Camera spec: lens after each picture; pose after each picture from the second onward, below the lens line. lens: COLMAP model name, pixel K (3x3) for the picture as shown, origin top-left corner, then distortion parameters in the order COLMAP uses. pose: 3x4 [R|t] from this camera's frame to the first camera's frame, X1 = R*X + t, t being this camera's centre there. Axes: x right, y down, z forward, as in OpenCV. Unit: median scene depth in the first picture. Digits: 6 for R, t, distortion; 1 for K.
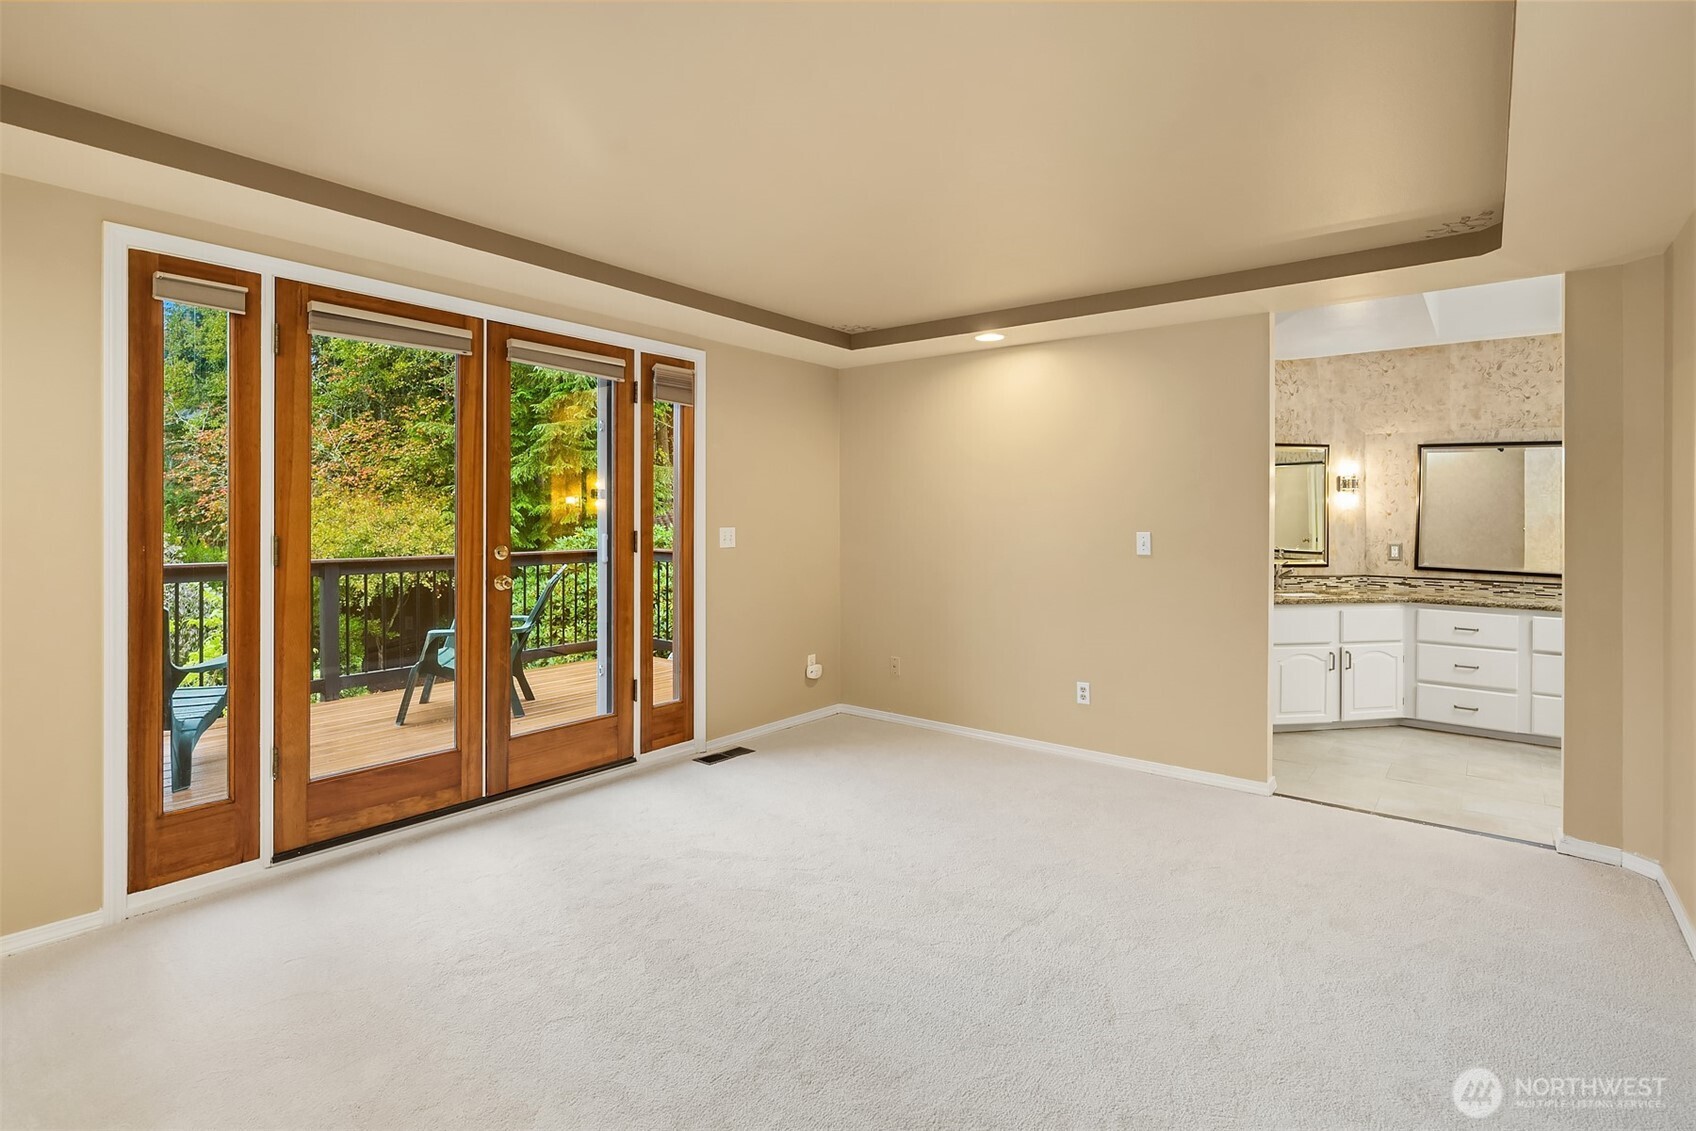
lens RADIAL K [[835.9, 0, 849.7], [0, 835.9, 556.5], [0, 0, 1]] dist [-0.001362, -0.000059]
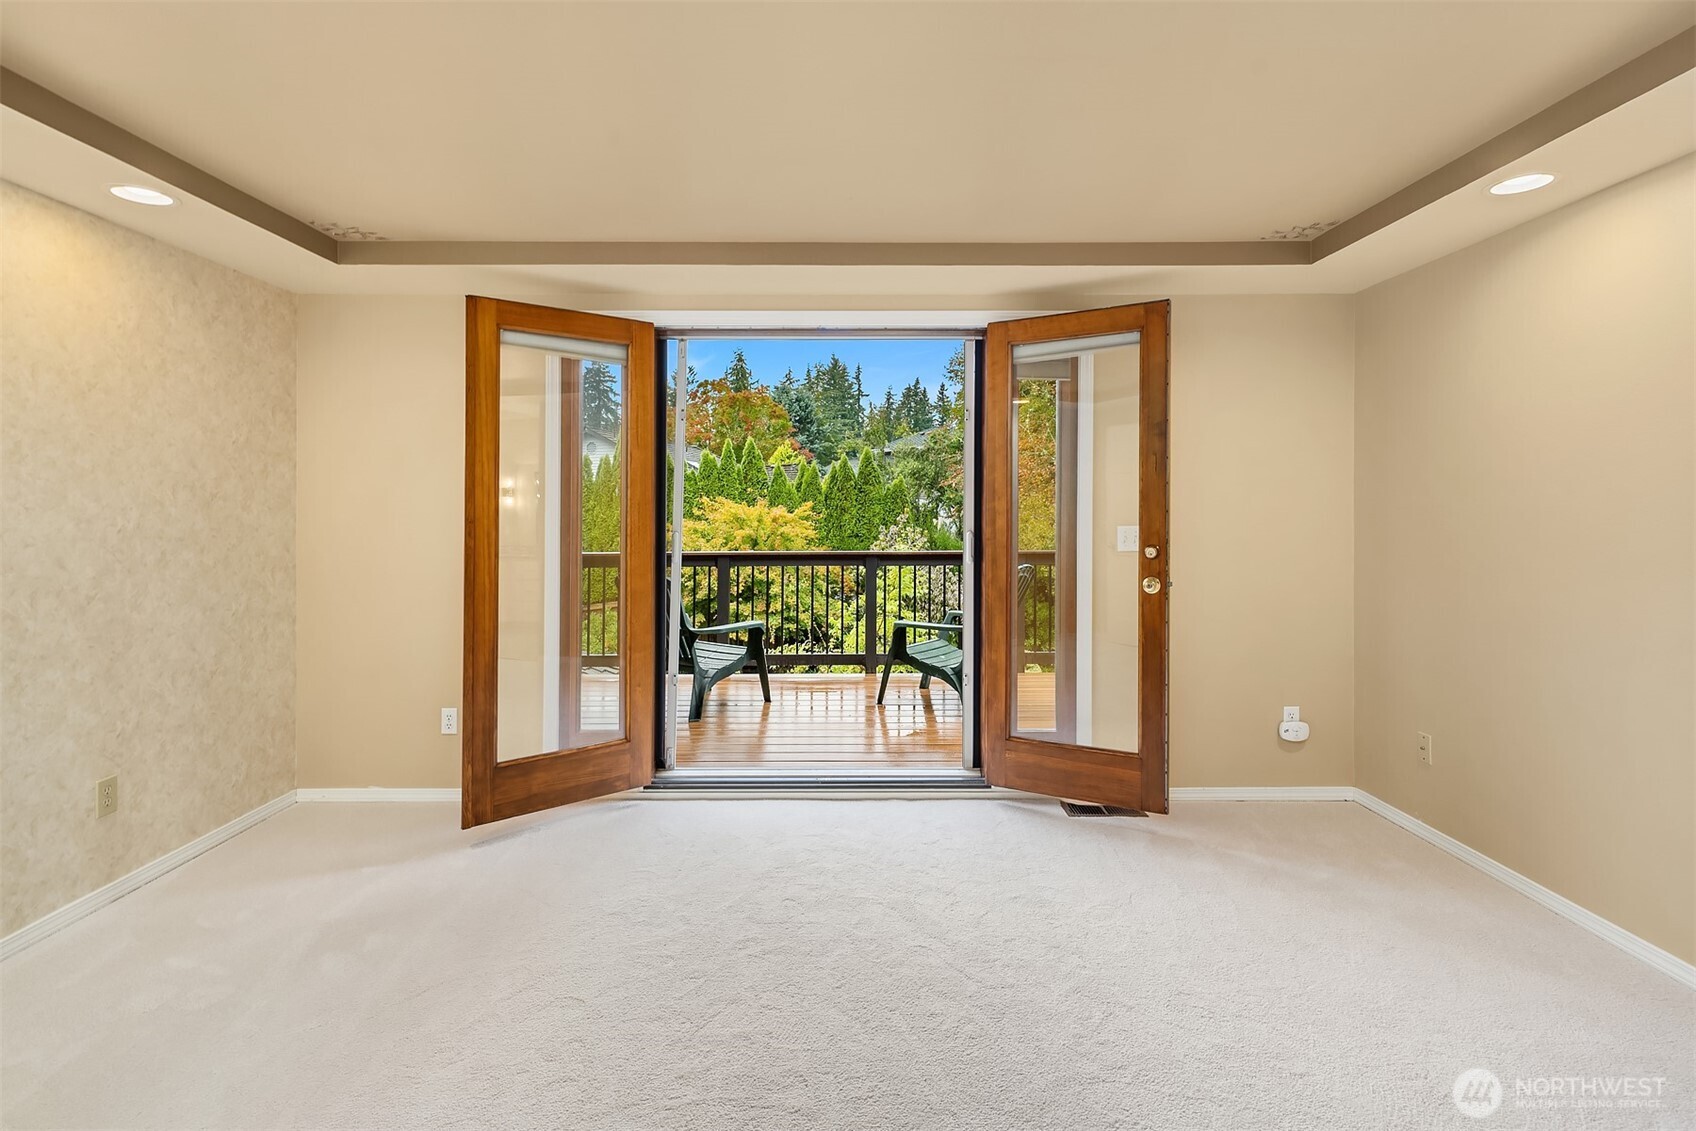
lens RADIAL K [[835.9, 0, 849.7], [0, 835.9, 556.5], [0, 0, 1]] dist [-0.001362, -0.000059]
pose [[0.610303, 0.035899, -0.791354, 0.284521], [-0.033305, 0.999252, 0.019645, -0.011958], [0.791467, 0.014367, 0.611043, 0.268366]]
